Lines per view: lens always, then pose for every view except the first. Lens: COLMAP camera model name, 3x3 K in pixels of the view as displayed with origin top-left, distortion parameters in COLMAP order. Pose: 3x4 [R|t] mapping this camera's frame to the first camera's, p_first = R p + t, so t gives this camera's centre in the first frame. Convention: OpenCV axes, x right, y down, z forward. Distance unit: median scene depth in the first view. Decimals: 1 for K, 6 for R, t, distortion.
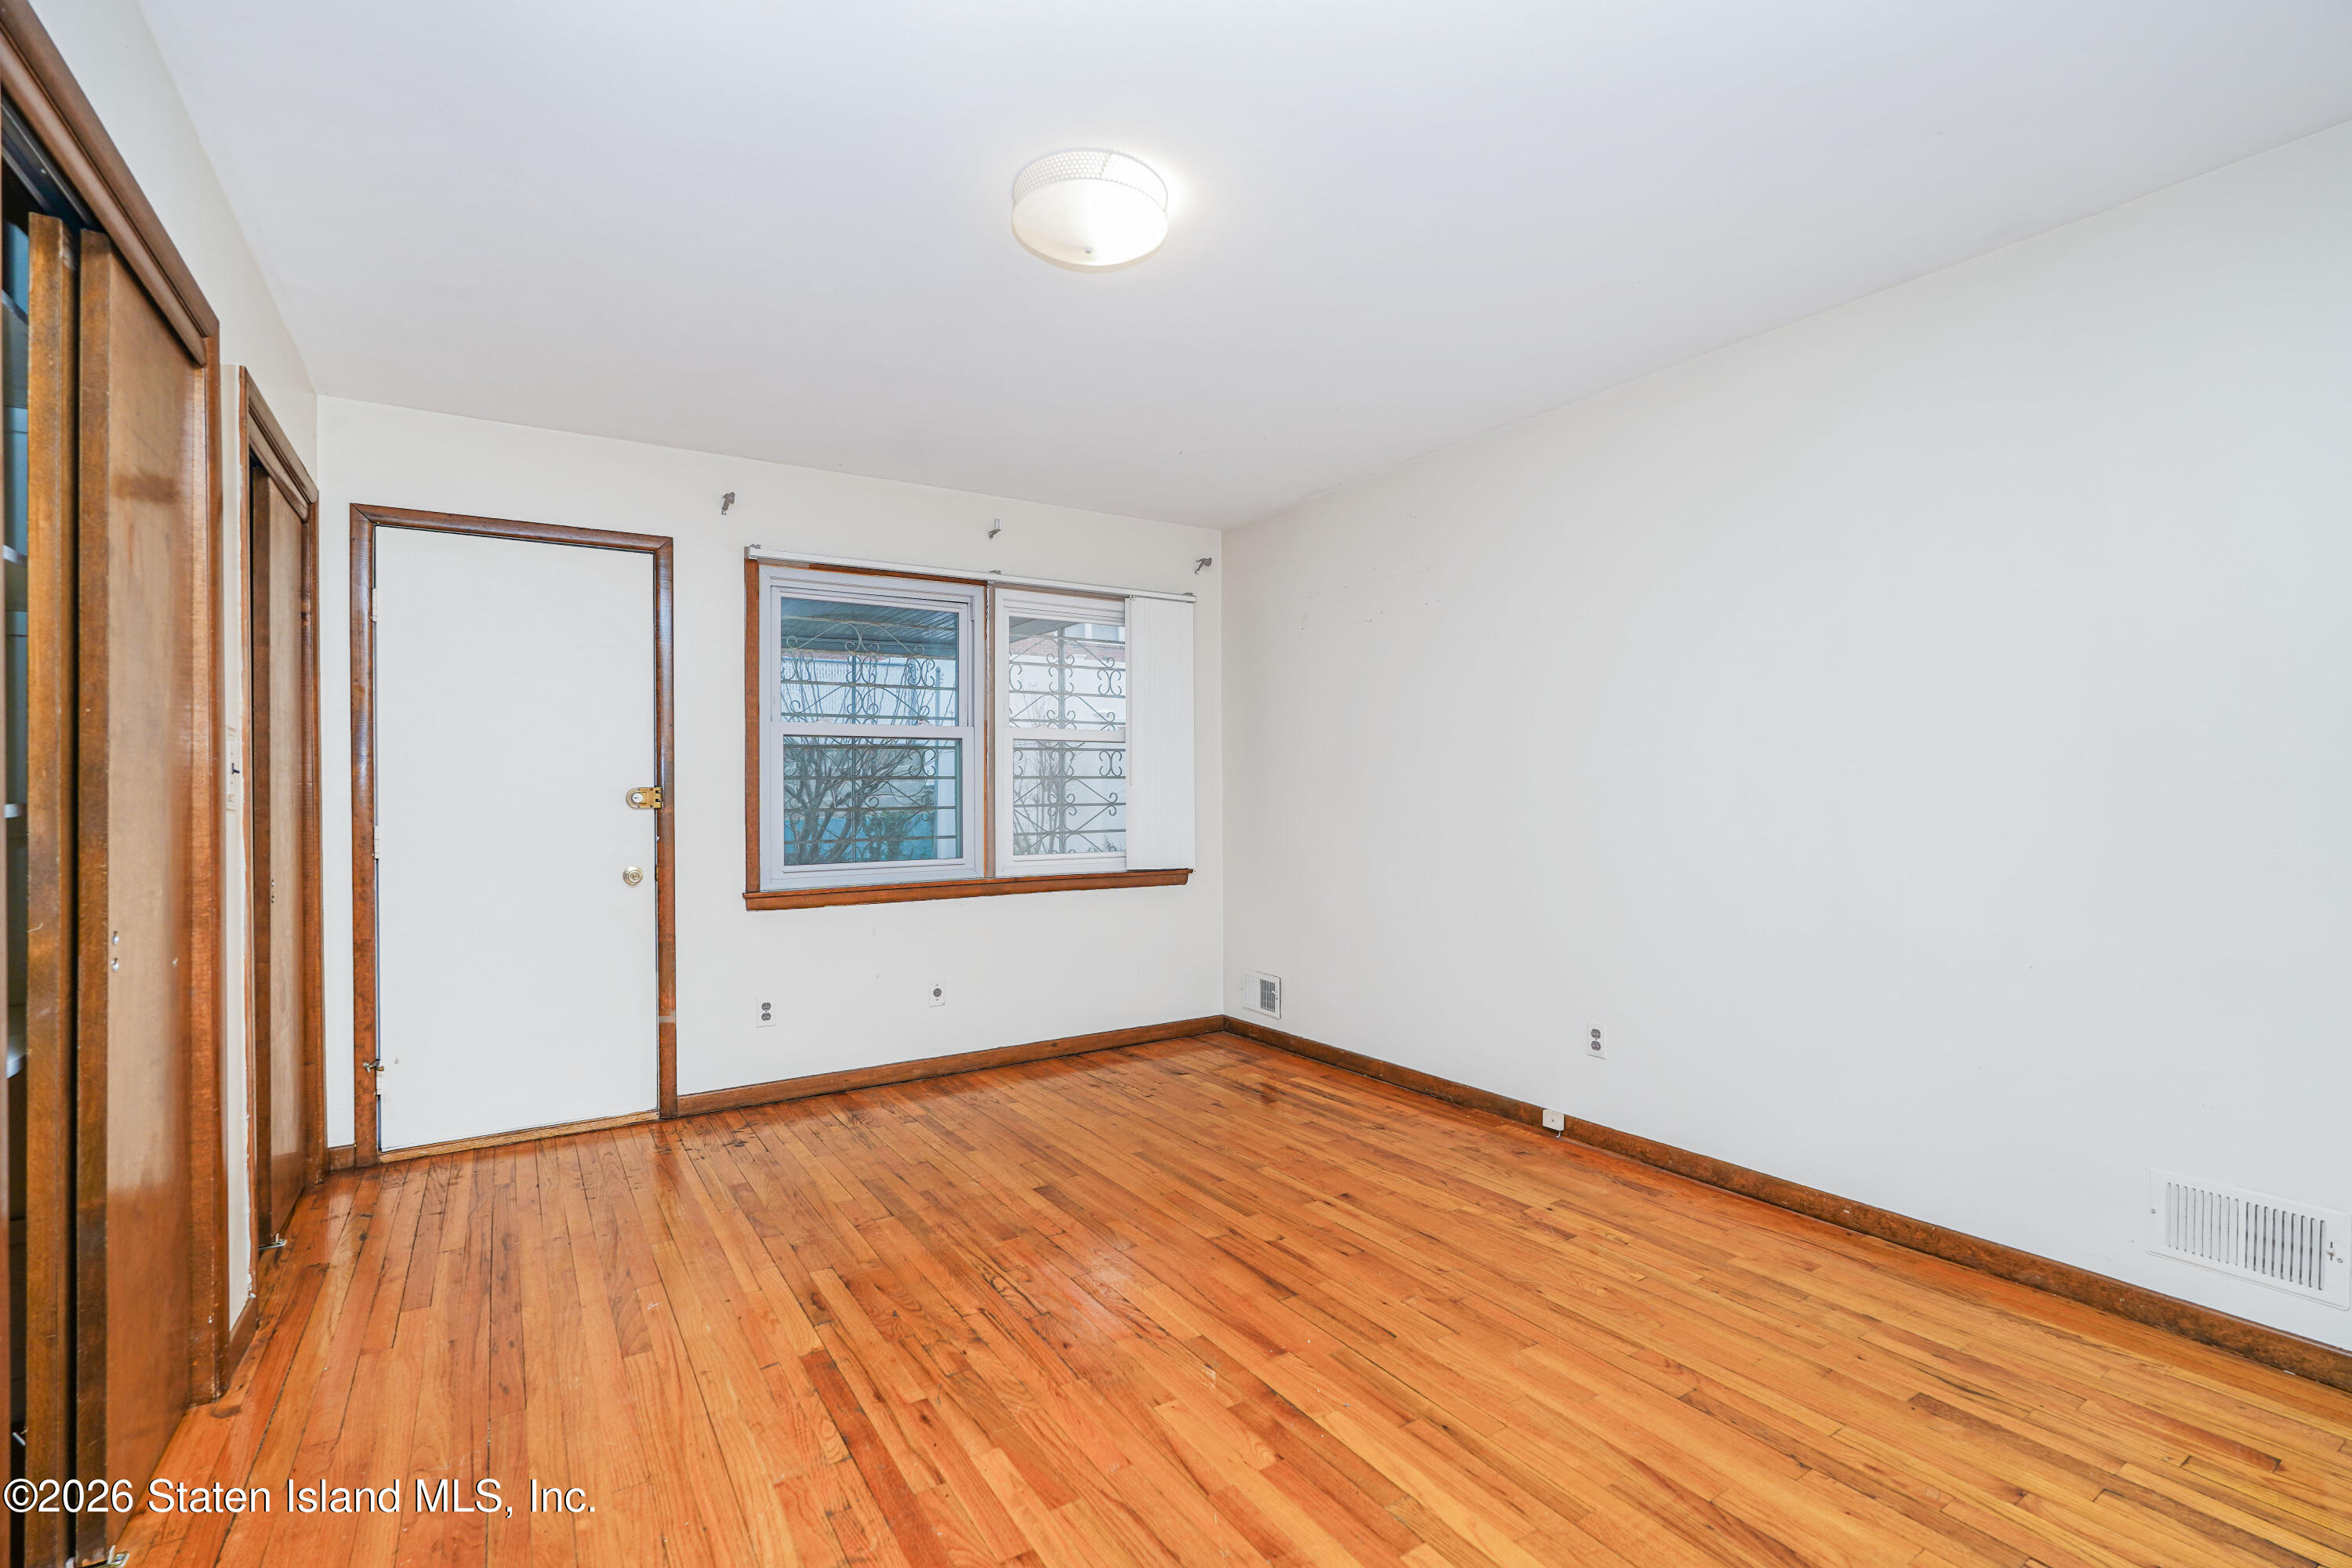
lens RADIAL K [[1072.8, 0, 1199.0], [0, 1072.8, 779.5], [0, 0, 1]] dist [-0.019086, 0.011270]
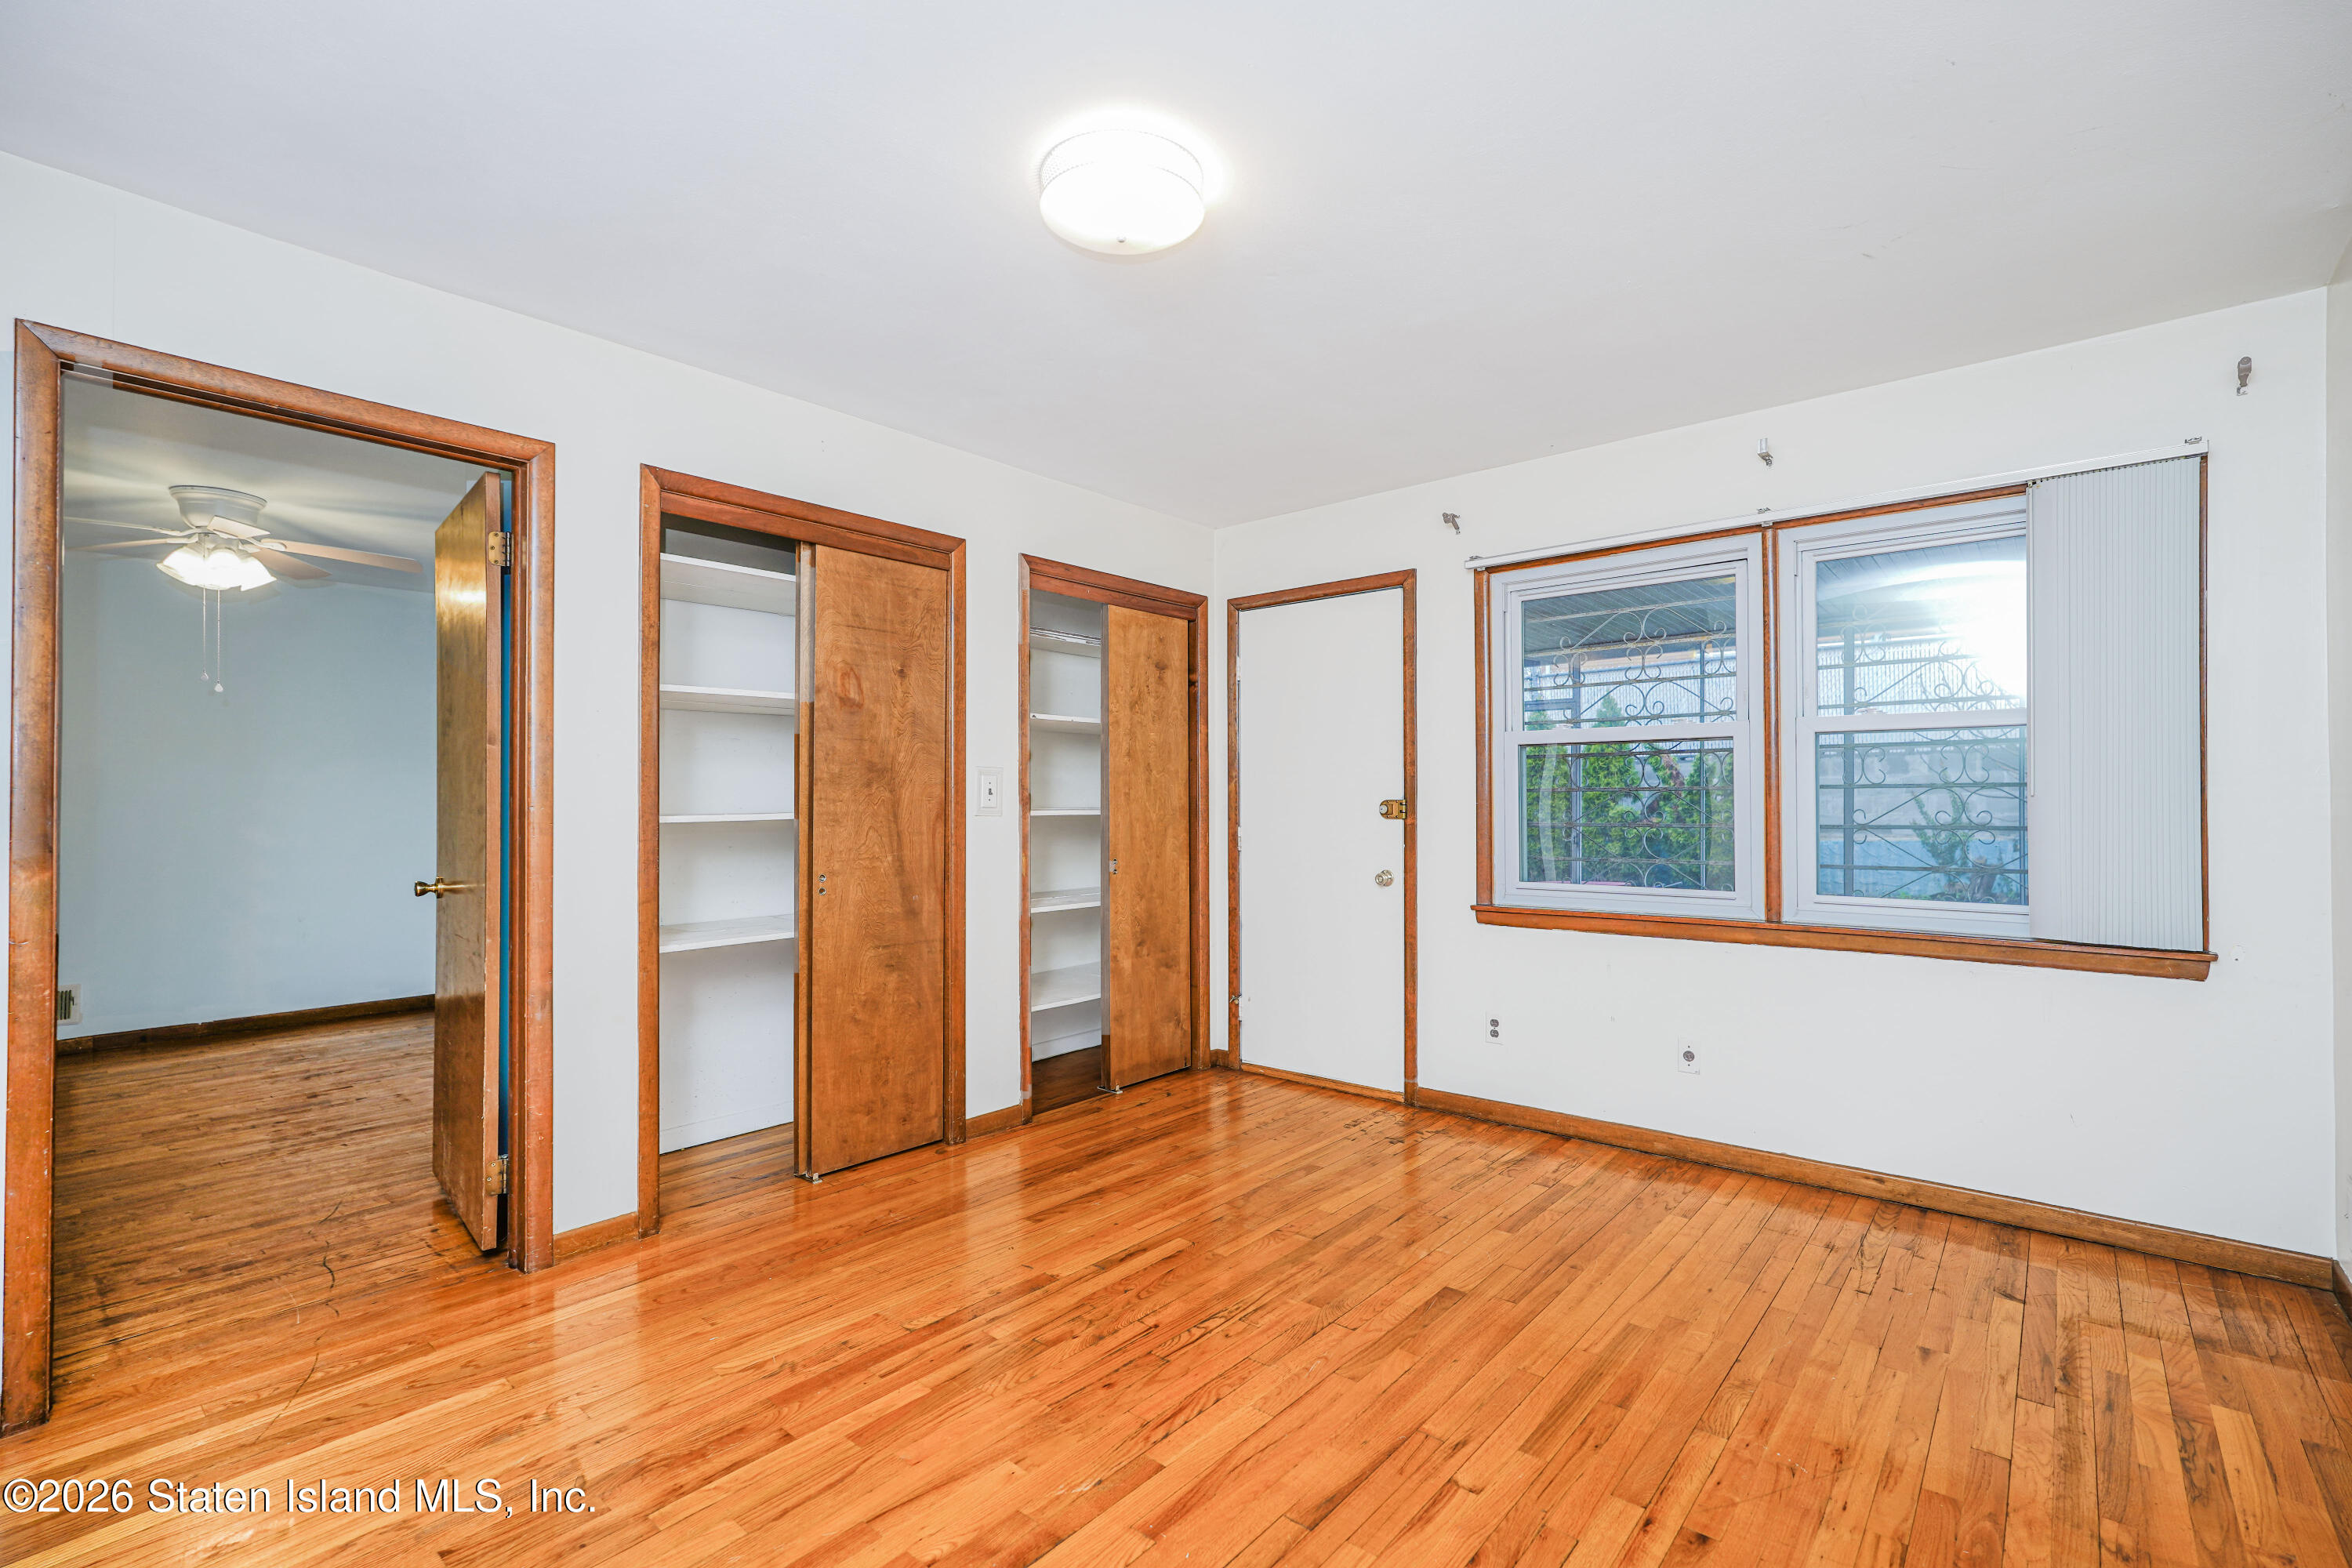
lens RADIAL K [[1072.8, 0, 1160.8], [0, 1072.8, 791.8], [0, 0, 1]] dist [-0.019086, 0.011270]
pose [[0.259645, 0.000724, -0.965704, 0.495826], [0.011963, 0.999921, 0.003966, -0.008094], [0.965630, -0.012582, 0.259616, 0.480561]]
